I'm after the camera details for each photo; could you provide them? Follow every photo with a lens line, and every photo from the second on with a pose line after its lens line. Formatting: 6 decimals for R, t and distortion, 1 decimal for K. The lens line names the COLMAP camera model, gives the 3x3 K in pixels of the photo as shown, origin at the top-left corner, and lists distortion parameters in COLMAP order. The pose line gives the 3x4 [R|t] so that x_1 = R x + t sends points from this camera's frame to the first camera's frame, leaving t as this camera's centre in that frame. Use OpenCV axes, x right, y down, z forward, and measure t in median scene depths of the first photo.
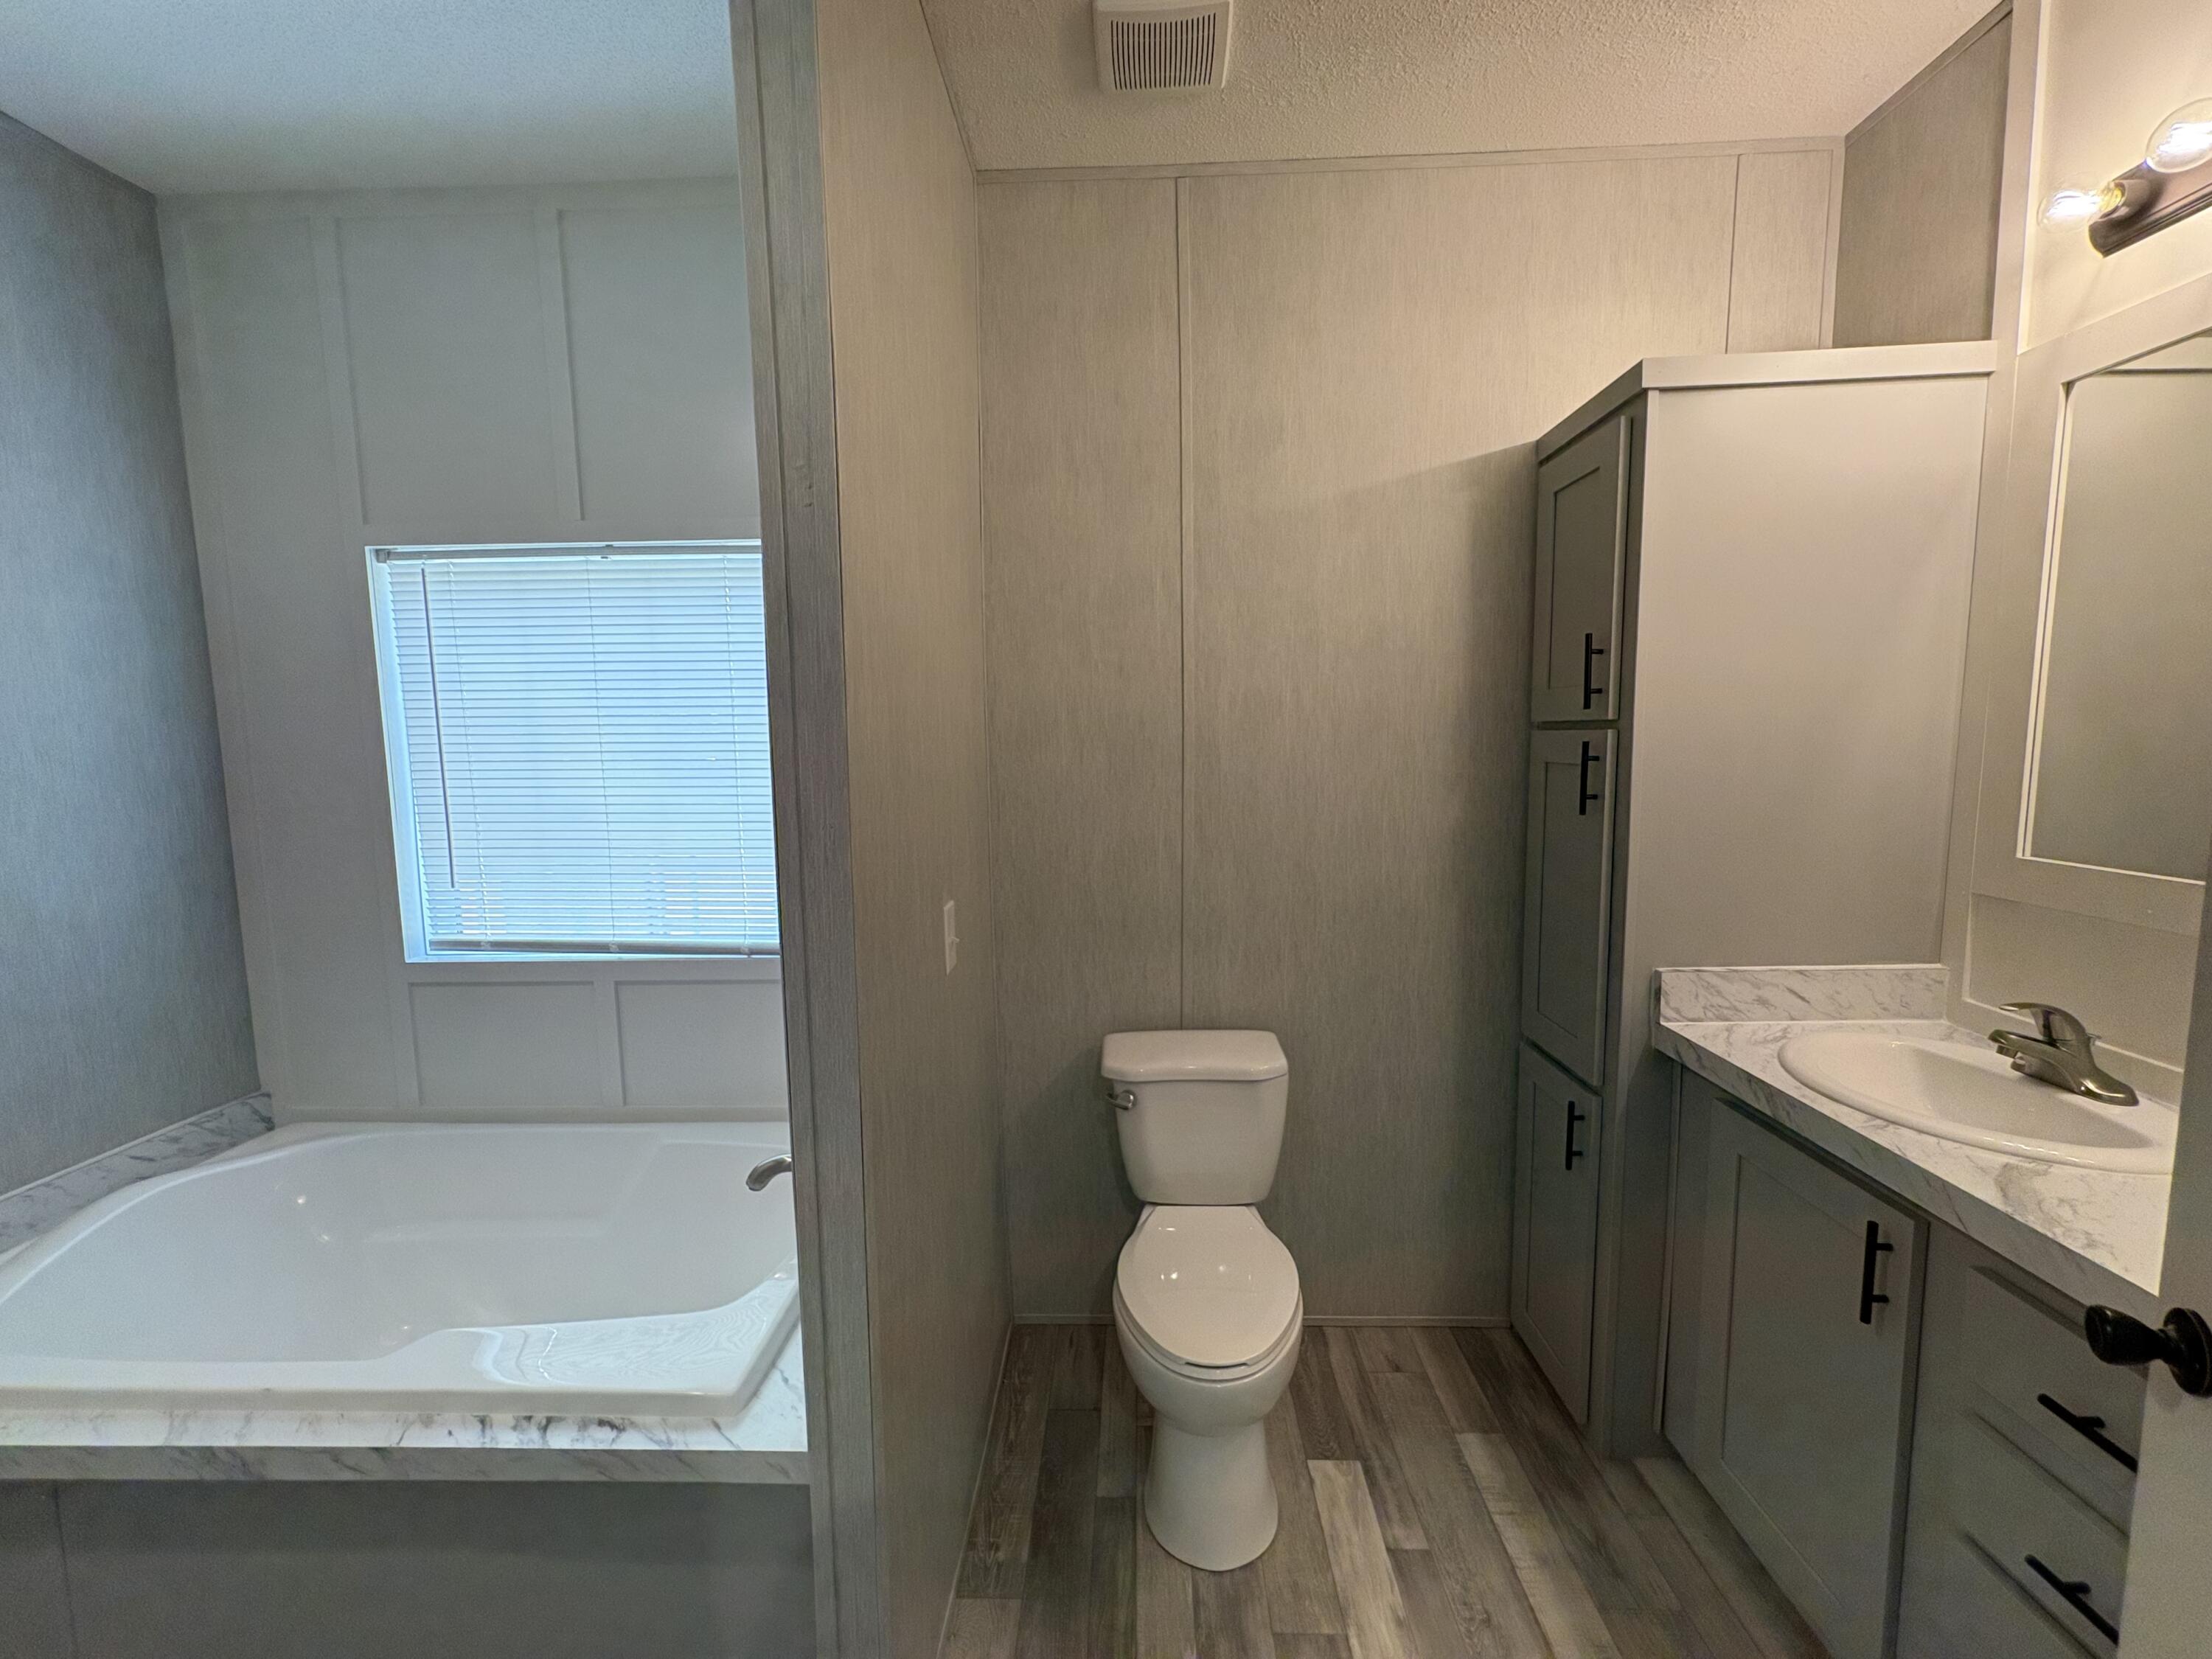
lens RADIAL K [[854.7, 0, 1117.2], [0, 854.7, 828.4], [0, 0, 1]] dist [-0.001633, -0.000594]
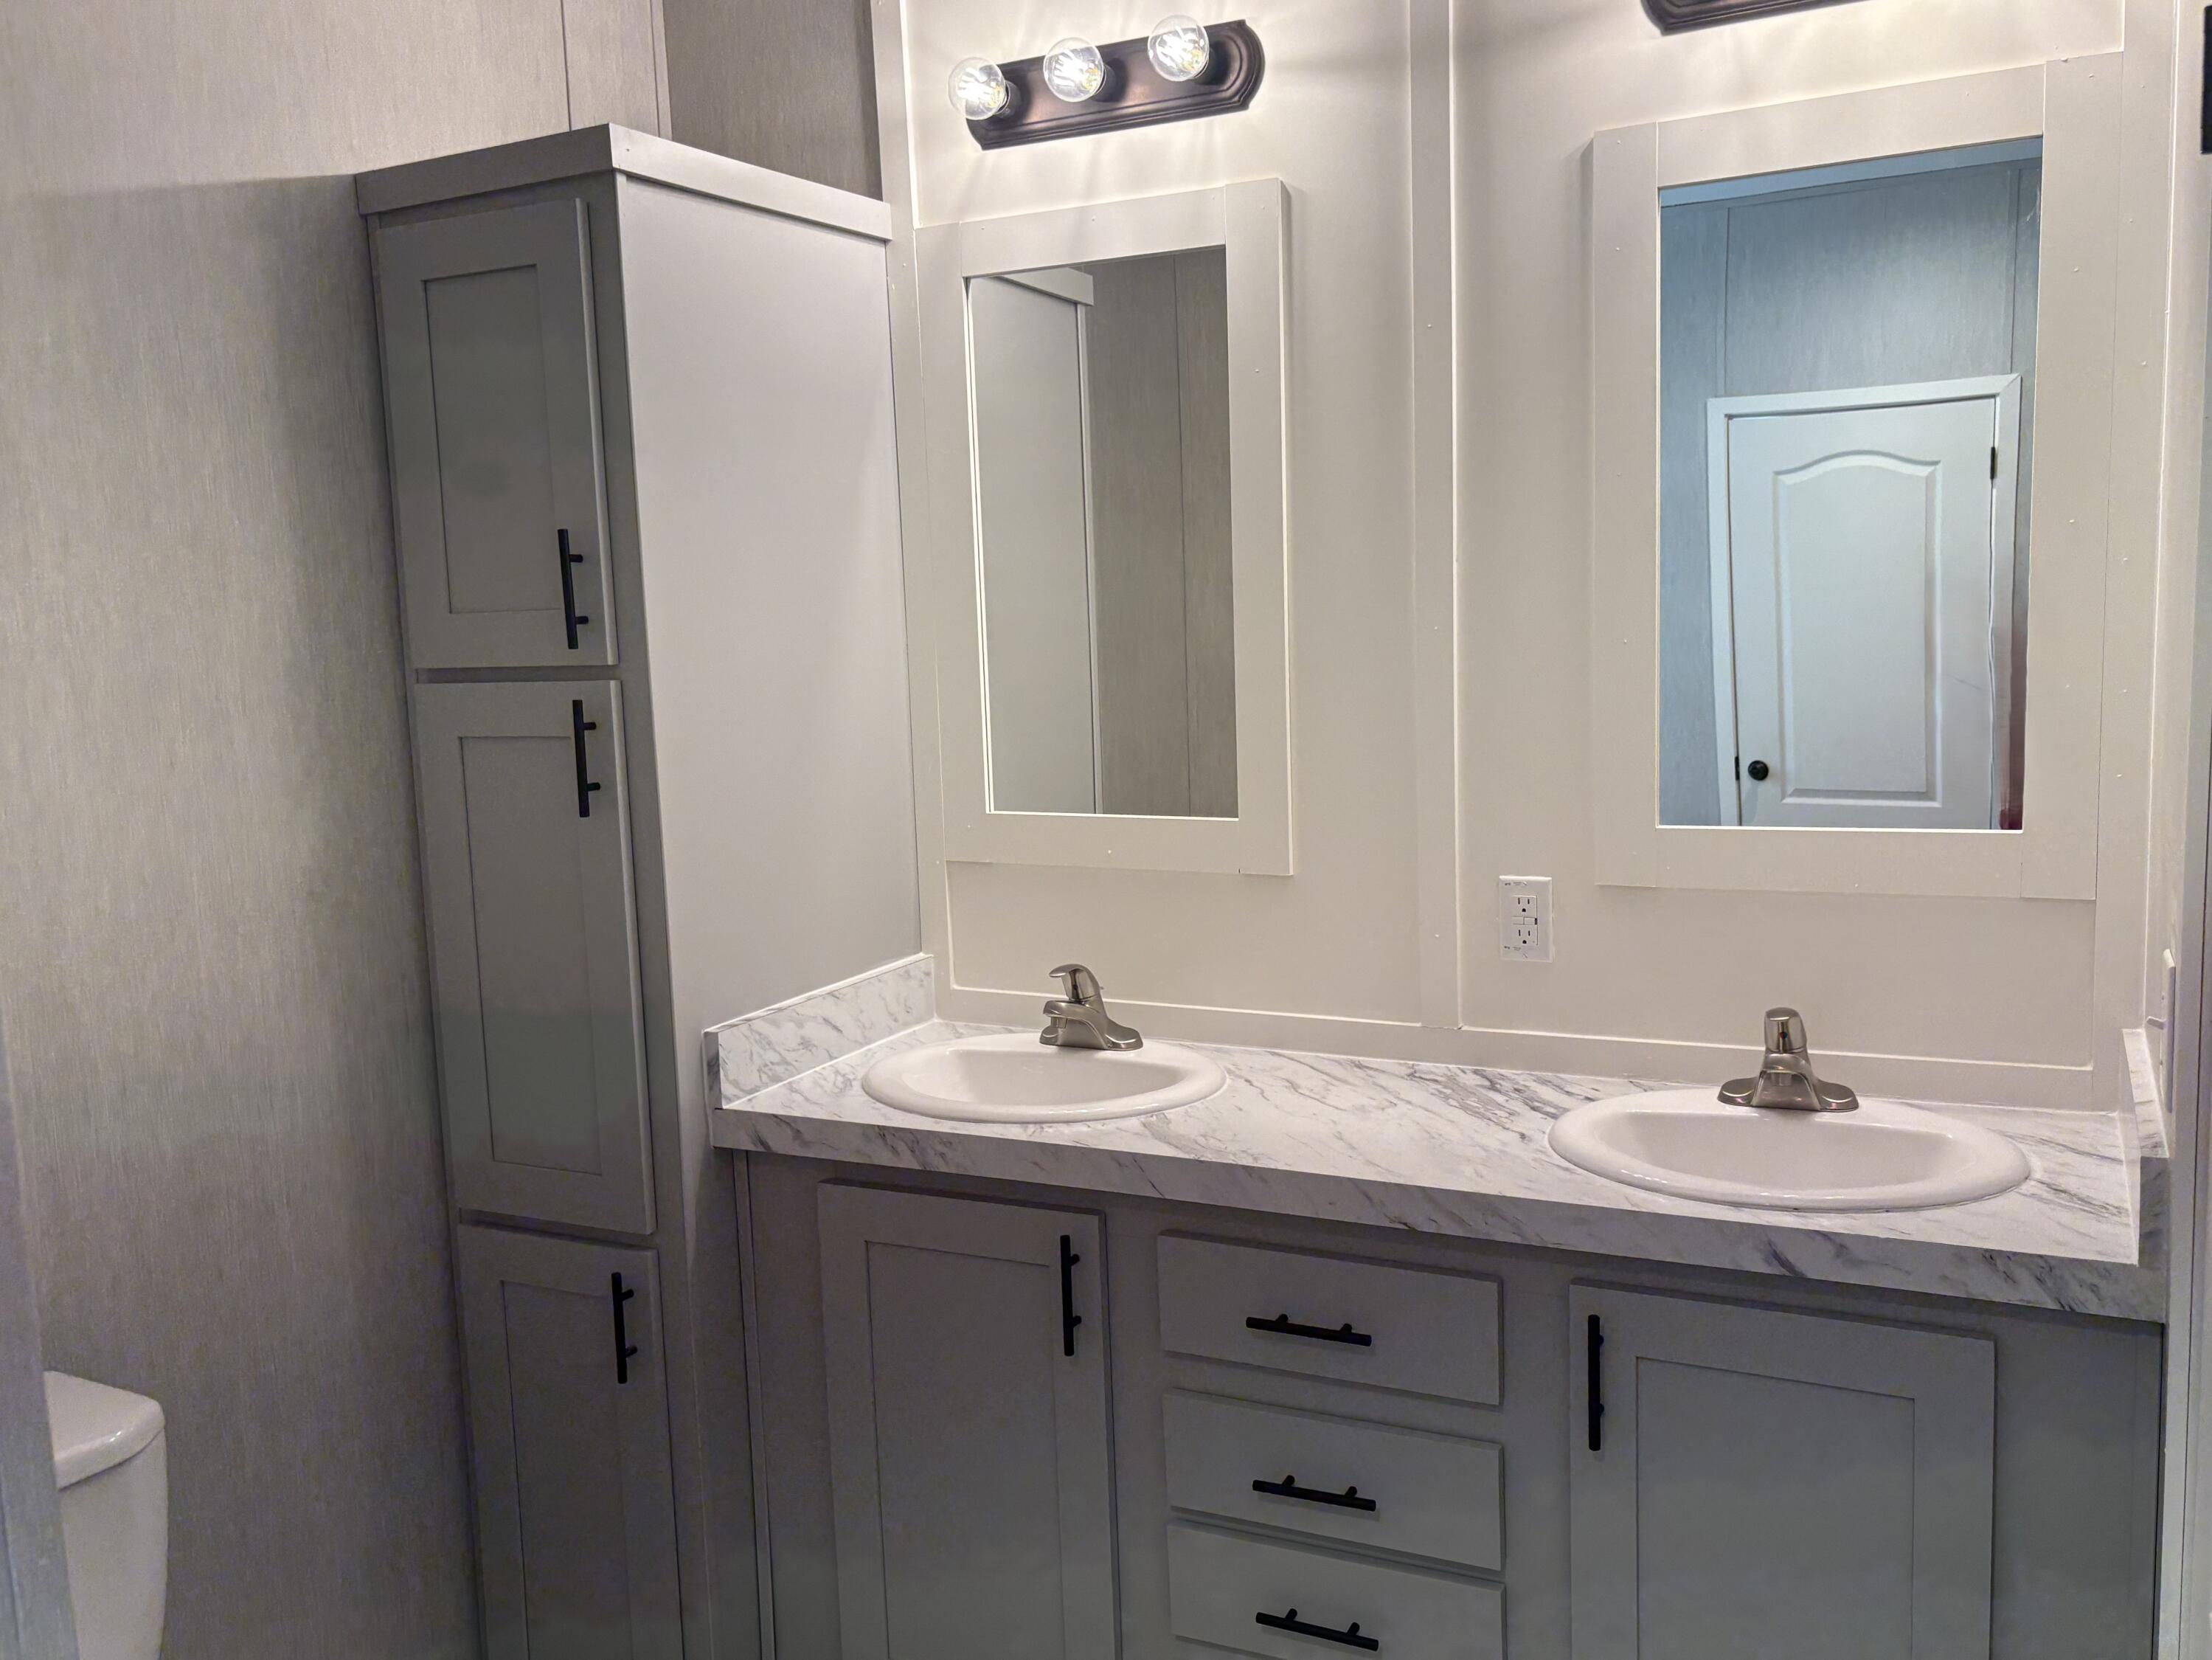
lens RADIAL K [[1693.5, 0, 1107.5], [0, 1693.5, 827.7], [0, 0, 1]] dist [0.026909, -0.012552]
pose [[0.451047, -0.107811, 0.885965, -0.404365], [0.127847, 0.990245, 0.055413, -0.028713], [-0.883296, 0.088274, 0.460430, 0.087482]]
